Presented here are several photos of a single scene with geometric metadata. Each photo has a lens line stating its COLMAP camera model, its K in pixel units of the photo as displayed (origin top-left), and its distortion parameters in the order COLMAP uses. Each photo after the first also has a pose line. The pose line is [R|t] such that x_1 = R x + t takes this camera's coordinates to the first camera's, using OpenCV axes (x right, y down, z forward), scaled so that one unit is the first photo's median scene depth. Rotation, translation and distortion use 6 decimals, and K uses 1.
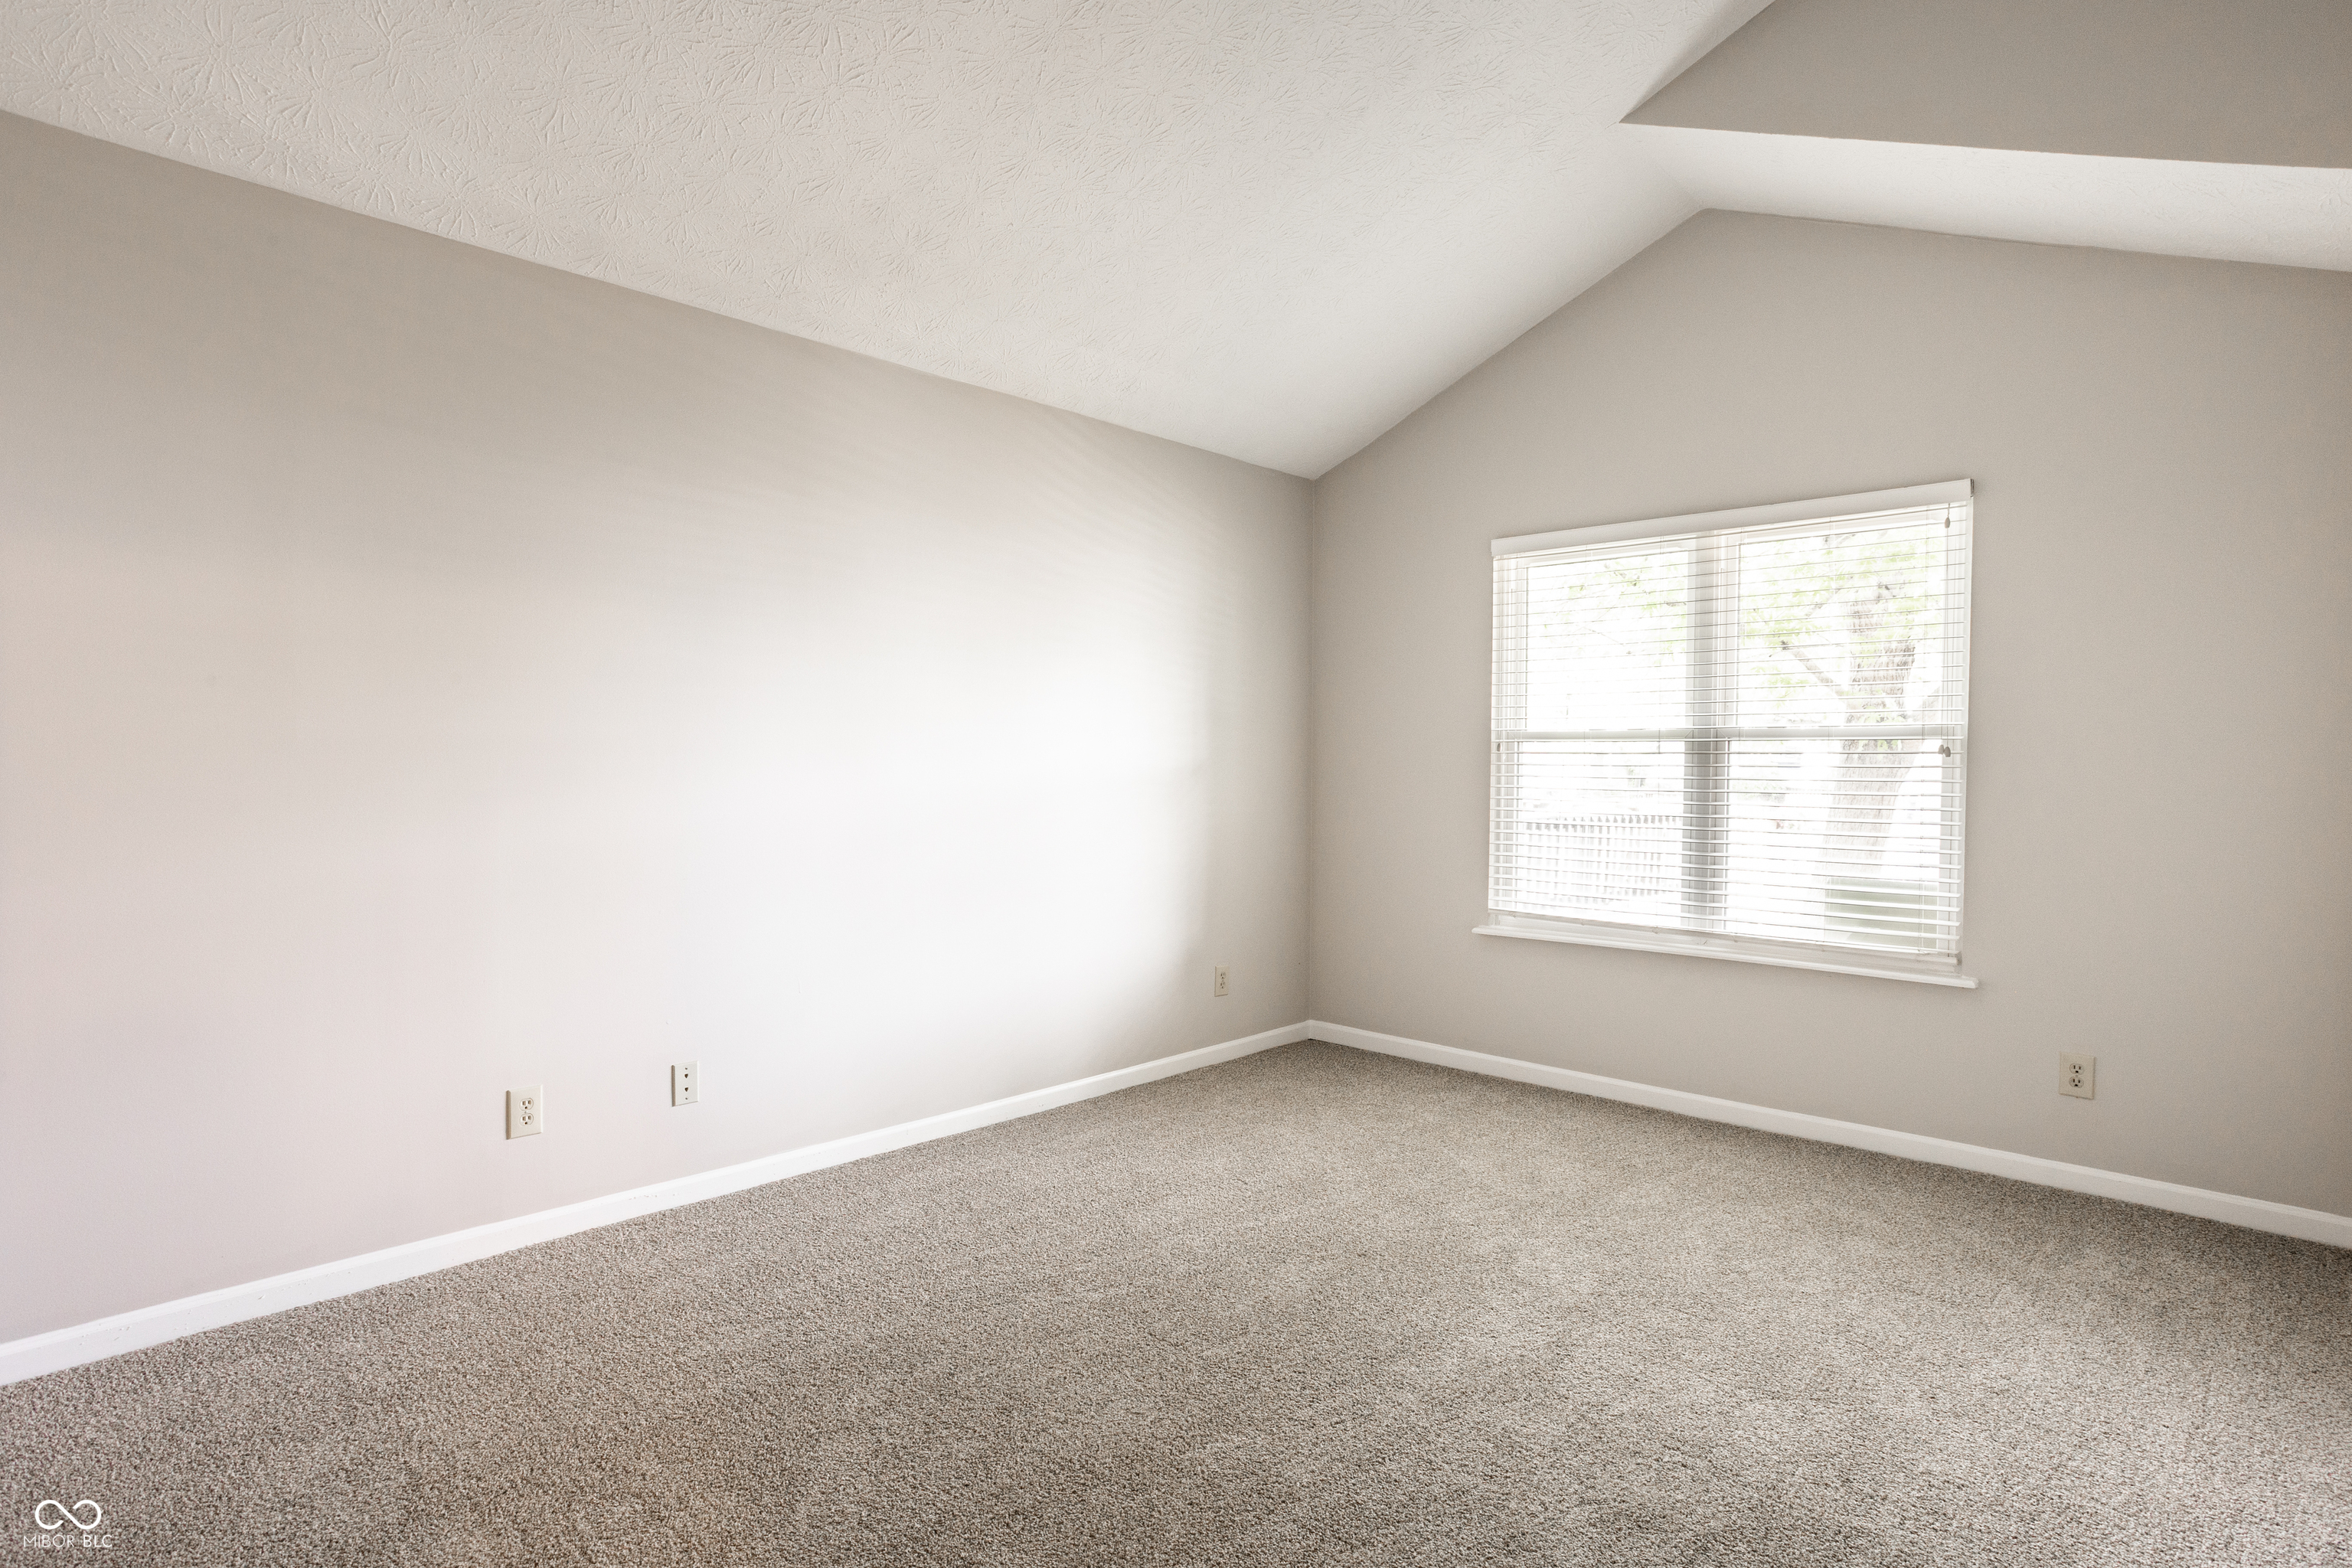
lens RADIAL K [[1254.6, 0, 1172.2], [0, 1254.6, 759.3], [0, 0, 1]] dist [-0.042851, 0.027229]
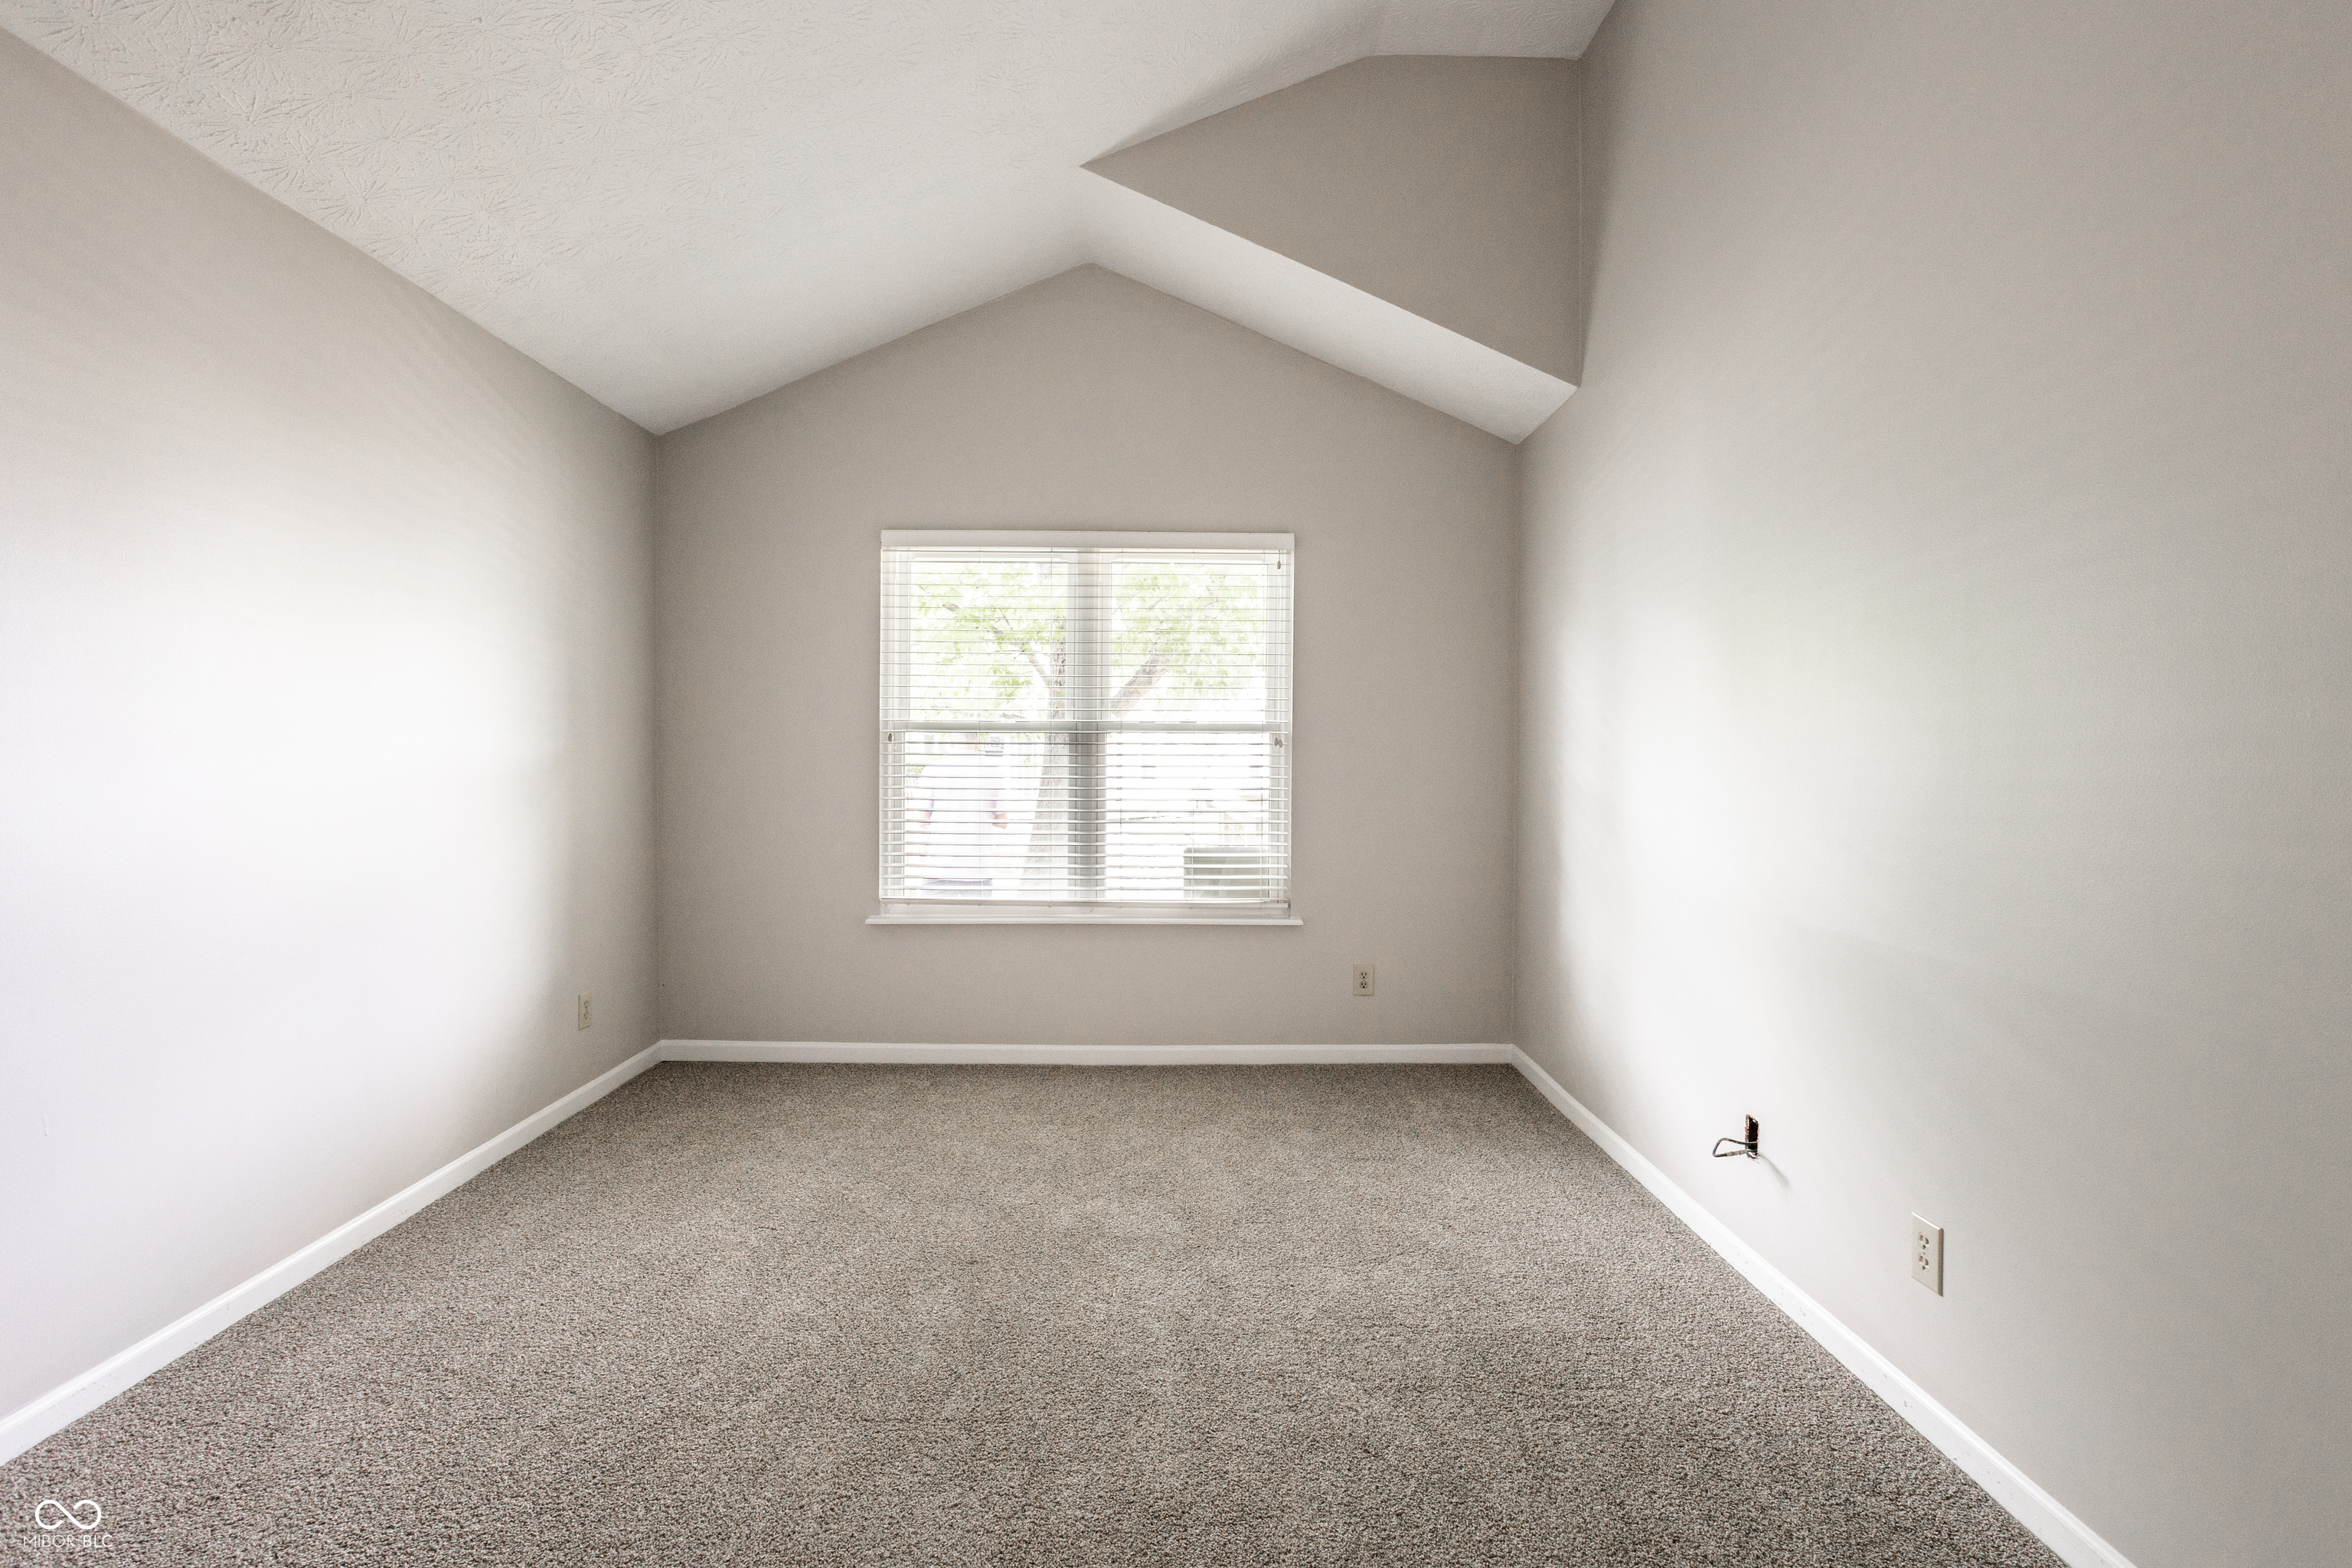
lens RADIAL K [[1190.2, 0, 1196.8], [0, 1190.2, 763.2], [0, 0, 1]] dist [-0.037900, 0.016579]
pose [[0.695950, -0.009012, 0.718033, -0.288188], [-0.001085, 0.999907, 0.013602, -0.002402], [-0.718089, -0.010246, 0.695876, 0.180371]]
